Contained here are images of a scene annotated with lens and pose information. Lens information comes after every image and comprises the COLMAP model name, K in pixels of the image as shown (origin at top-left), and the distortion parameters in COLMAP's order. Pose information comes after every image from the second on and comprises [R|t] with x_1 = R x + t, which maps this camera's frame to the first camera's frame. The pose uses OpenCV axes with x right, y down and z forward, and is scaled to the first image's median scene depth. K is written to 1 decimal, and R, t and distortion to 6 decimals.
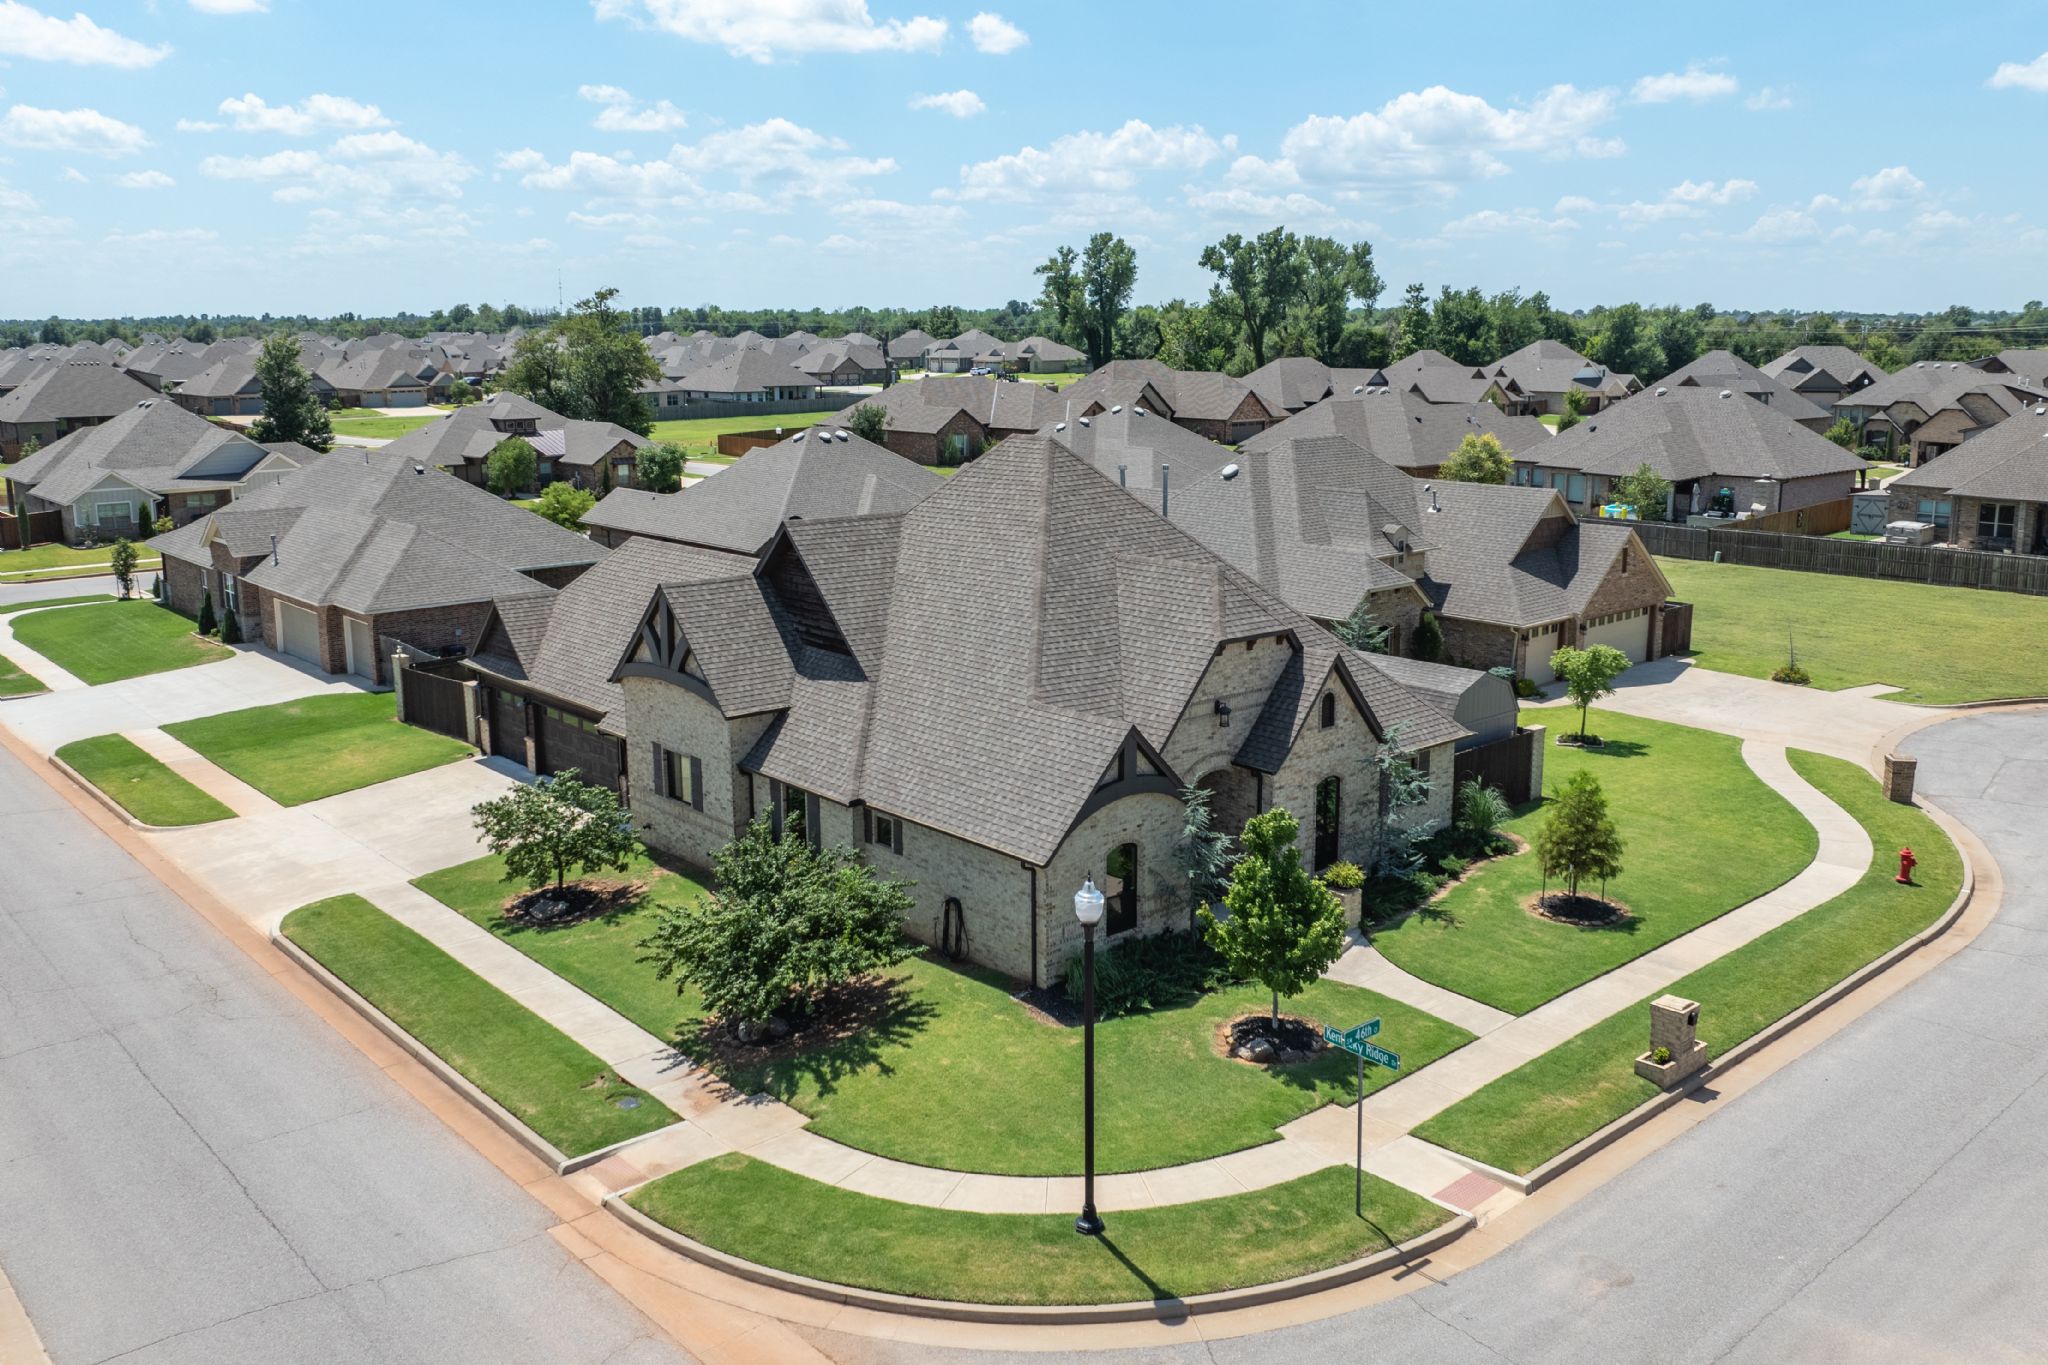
lens RADIAL K [[1697.7, 0, 1051.3], [0, 1697.7, 658.3], [0, 0, 1]] dist [-0.021632, -0.031433]
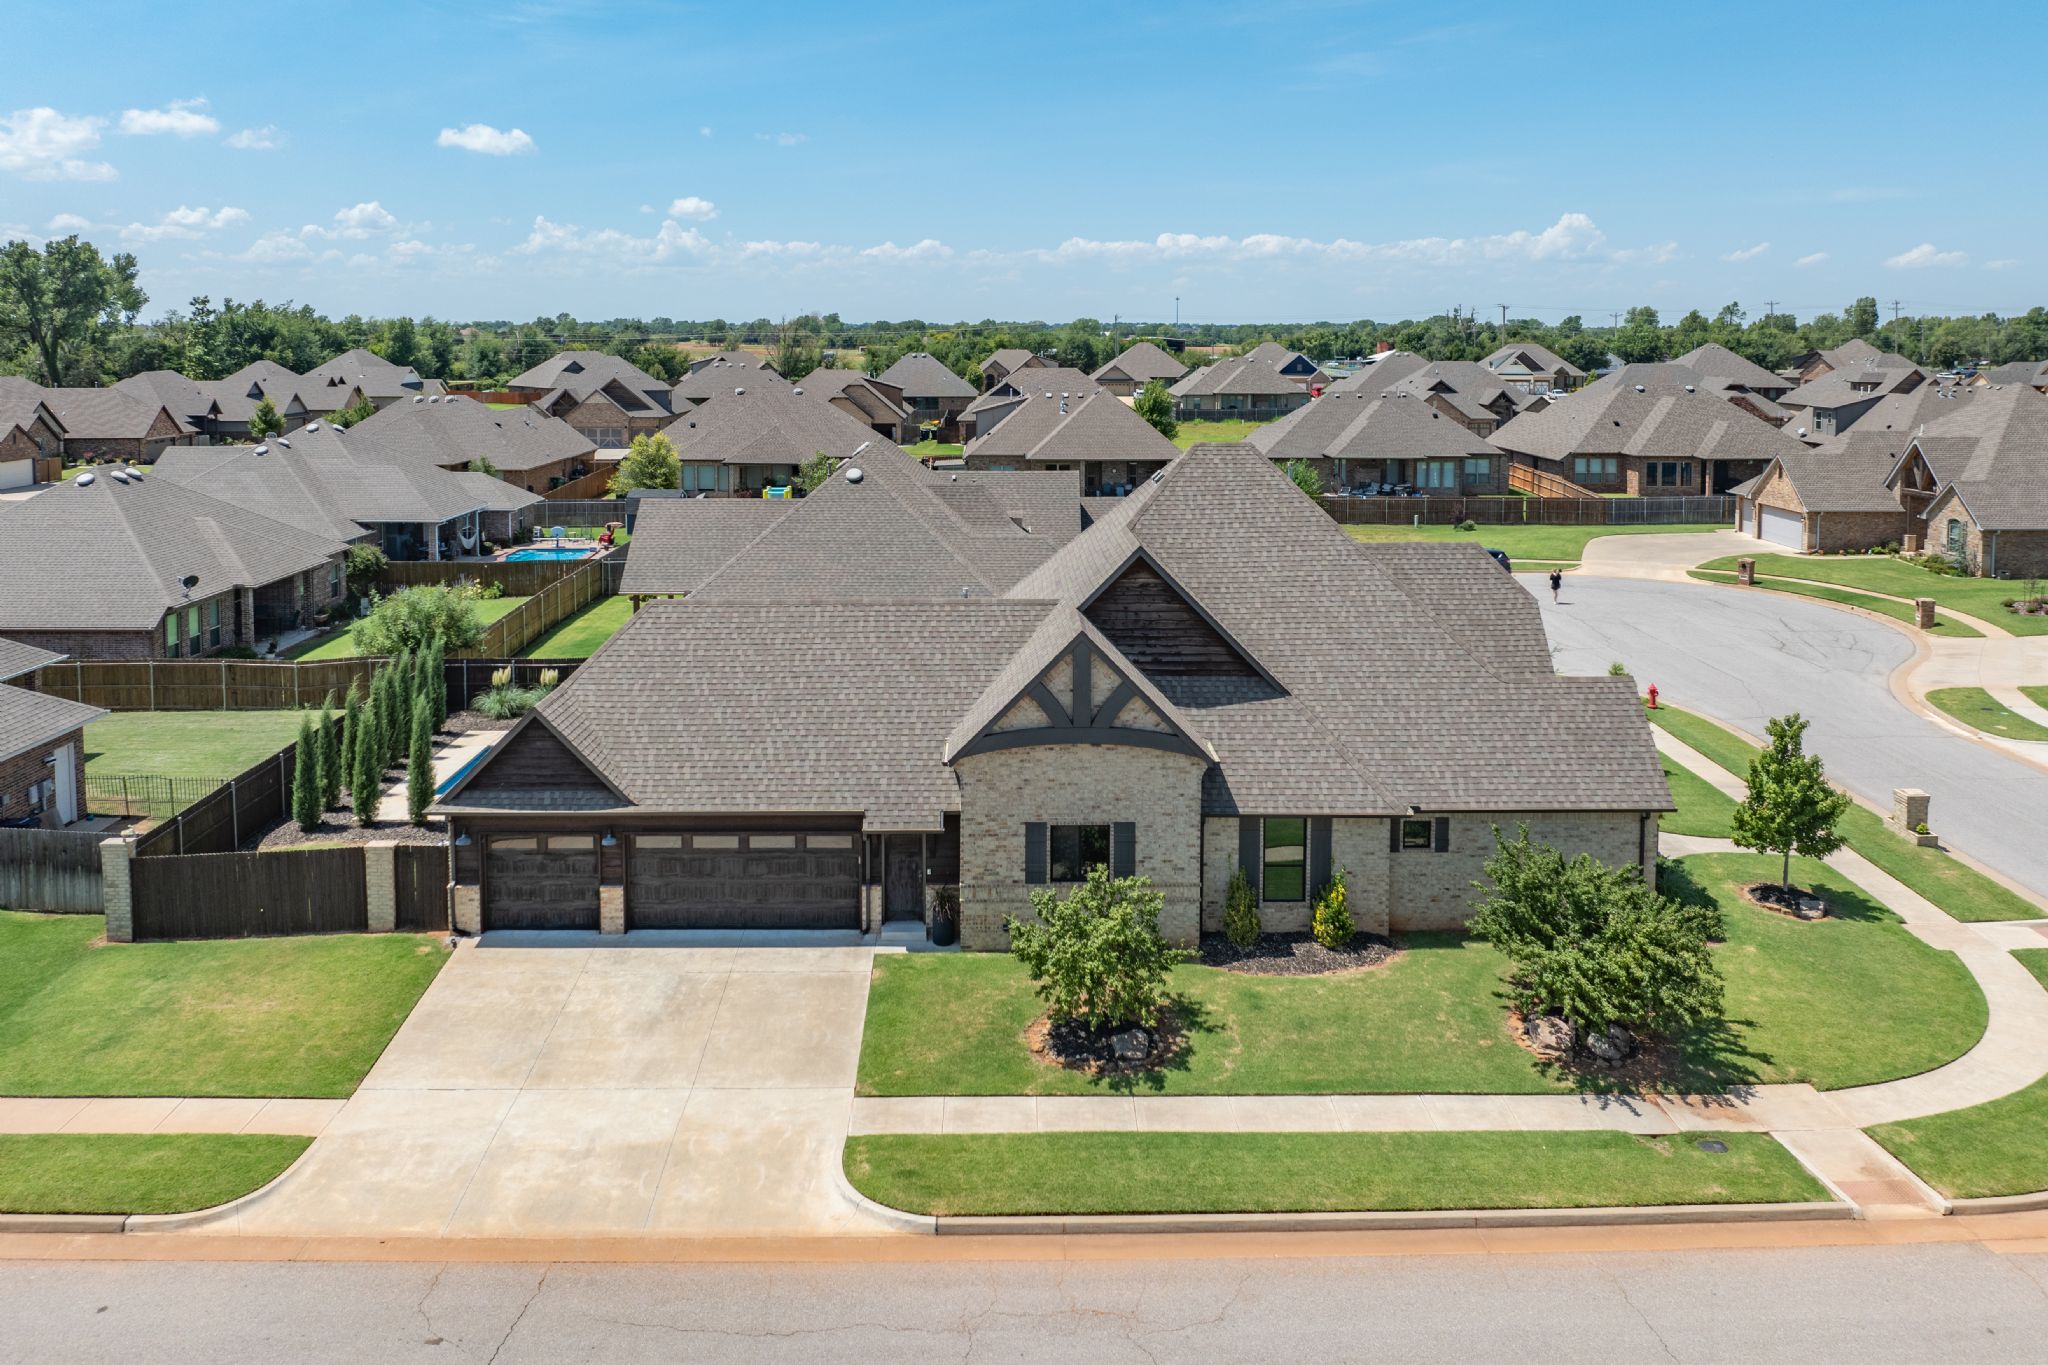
lens RADIAL K [[1493.8, 0, 1020.0], [0, 1493.8, 442.0], [0, 0, 1]] dist [-0.020033, -0.013064]
pose [[0.658244, -0.049502, 0.751175, -0.886231], [0.142216, 0.988045, -0.059511, -0.106195], [-0.739249, 0.146002, 0.657415, 0.549254]]
